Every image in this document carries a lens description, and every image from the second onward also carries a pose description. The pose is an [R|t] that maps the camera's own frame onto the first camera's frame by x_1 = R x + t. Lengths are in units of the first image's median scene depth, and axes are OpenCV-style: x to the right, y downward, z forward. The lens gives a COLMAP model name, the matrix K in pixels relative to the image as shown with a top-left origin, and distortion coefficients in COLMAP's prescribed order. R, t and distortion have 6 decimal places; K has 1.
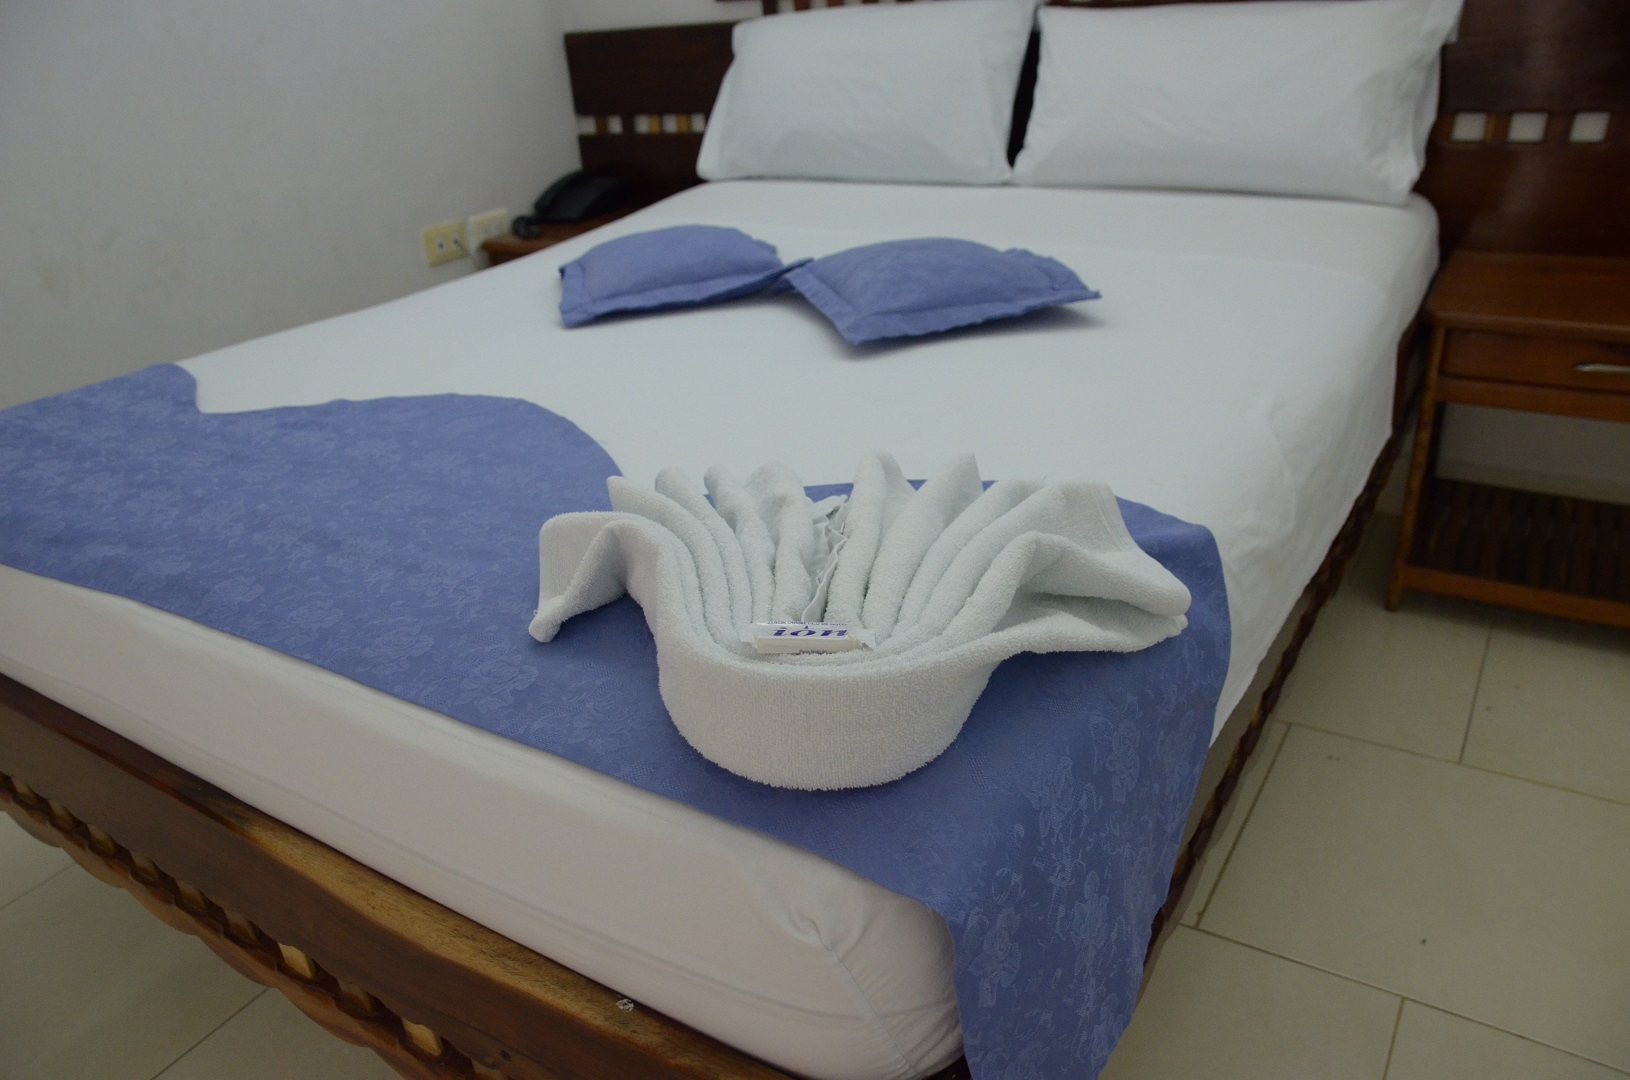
lens RADIAL K [[1193.6, 0, 811.7], [0, 1193.6, 549.8], [0, 0, 1]] dist [-0.127003, 0.104779]
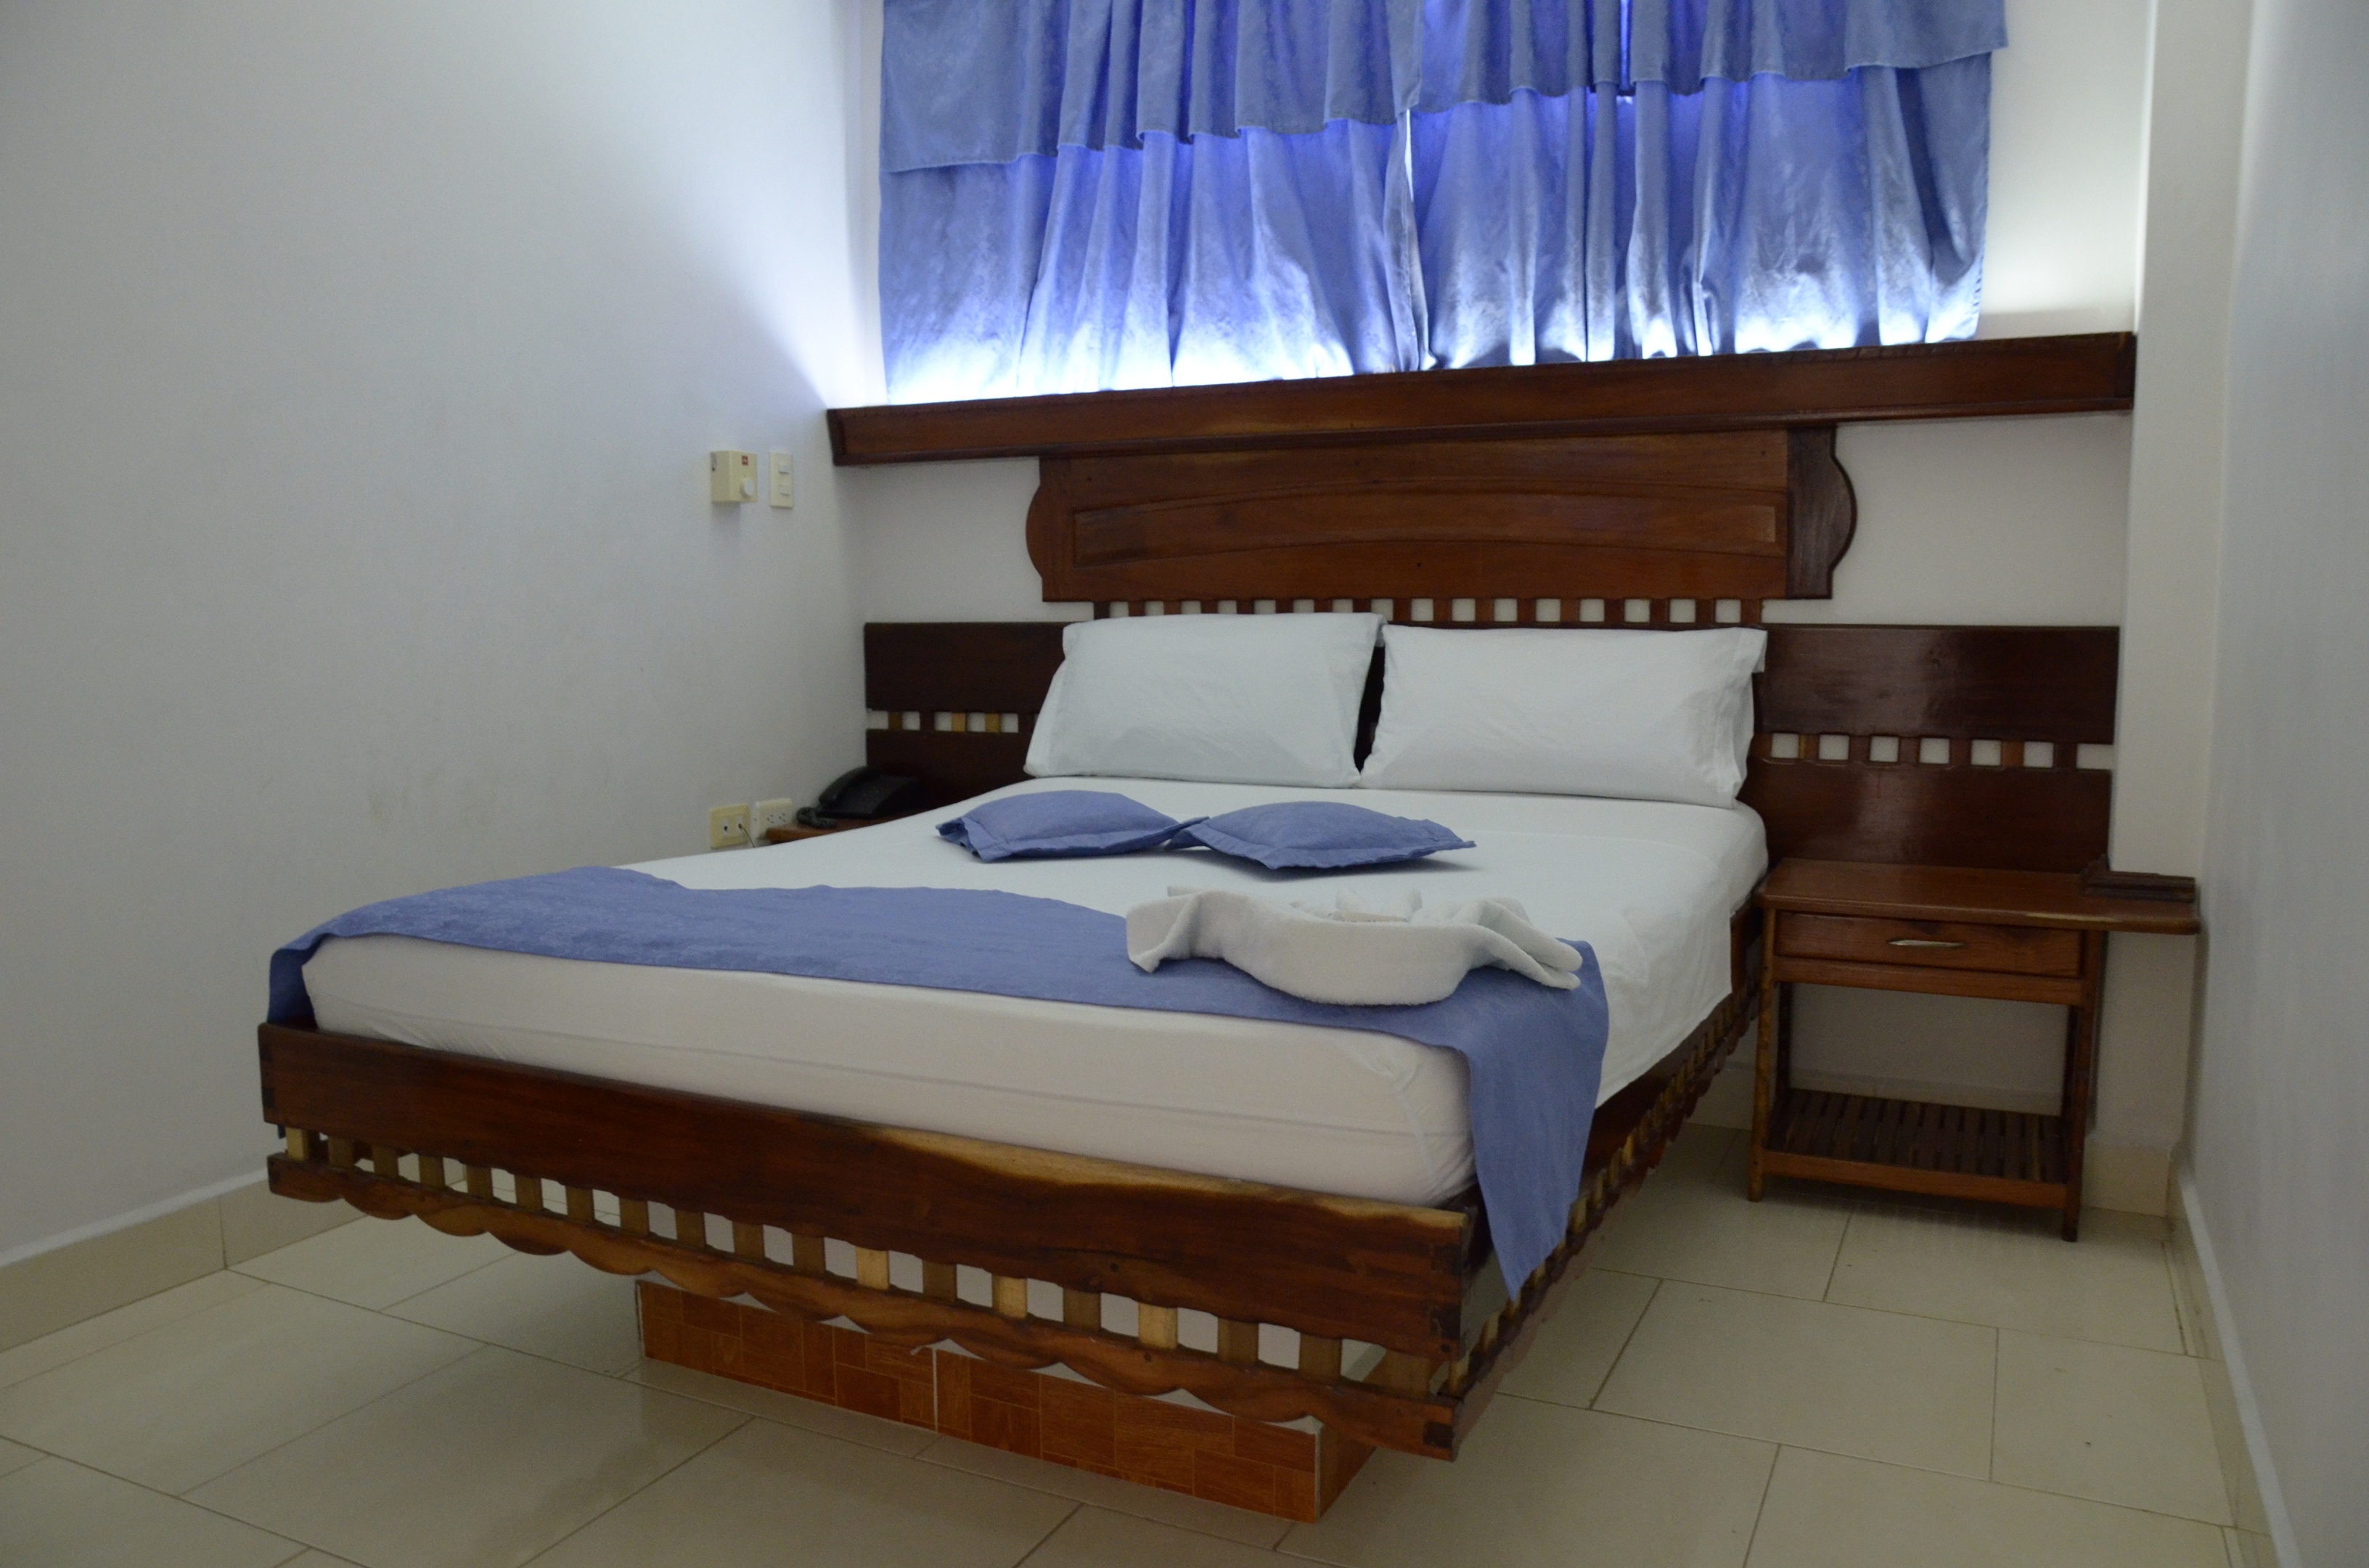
lens RADIAL K [[1734.4, 0, 1179.6], [0, 1734.4, 798.2], [0, 0, 1]] dist [-0.127003, 0.104779]
pose [[0.991466, 0.056705, 0.117383, -0.179239], [-0.013077, 0.939159, -0.343233, 0.240147], [-0.129705, 0.338769, 0.931886, -0.410663]]
